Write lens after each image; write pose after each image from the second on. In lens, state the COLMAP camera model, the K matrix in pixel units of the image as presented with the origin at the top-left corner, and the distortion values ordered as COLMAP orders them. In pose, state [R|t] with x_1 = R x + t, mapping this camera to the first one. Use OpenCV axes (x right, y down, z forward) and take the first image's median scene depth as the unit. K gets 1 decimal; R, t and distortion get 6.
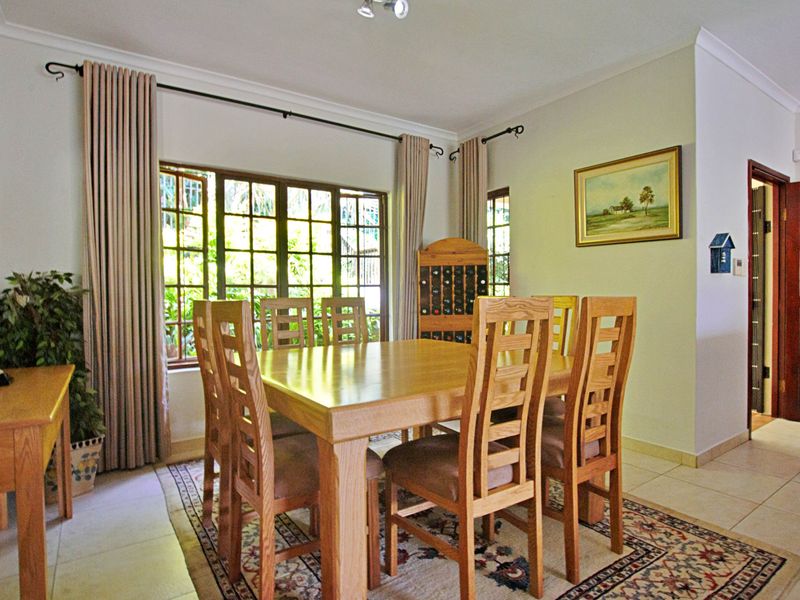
lens RADIAL K [[453.3, 0, 400.0], [0, 453.3, 300.0], [0, 0, 1]] dist [-0.024626, 0.002327]
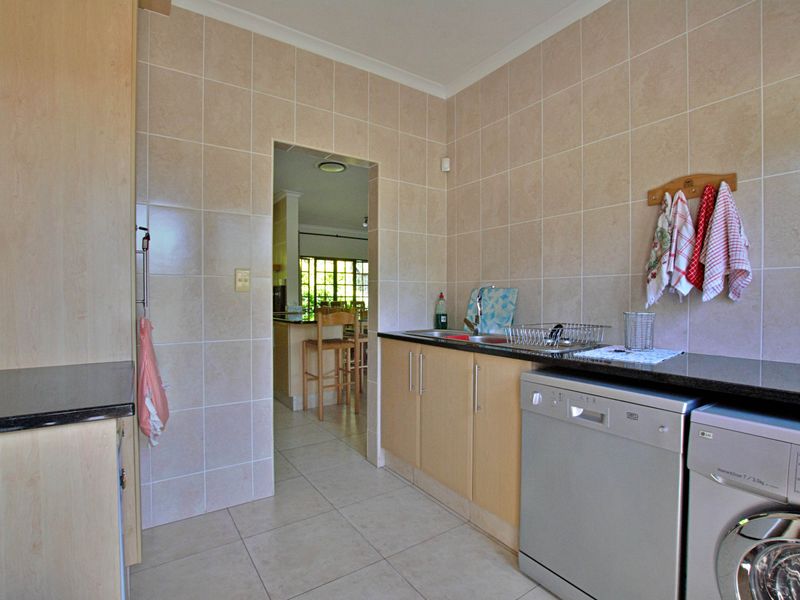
lens RADIAL K [[392.7, 0, 400.0], [0, 392.7, 300.0], [0, 0, 1]] dist [-0.024258, -0.000010]
pose [[0.999692, 0.010176, -0.022617, 0.193616], [-0.010362, 0.999913, -0.008143, 0.004761], [0.022532, 0.008375, 0.999711, -1.401331]]
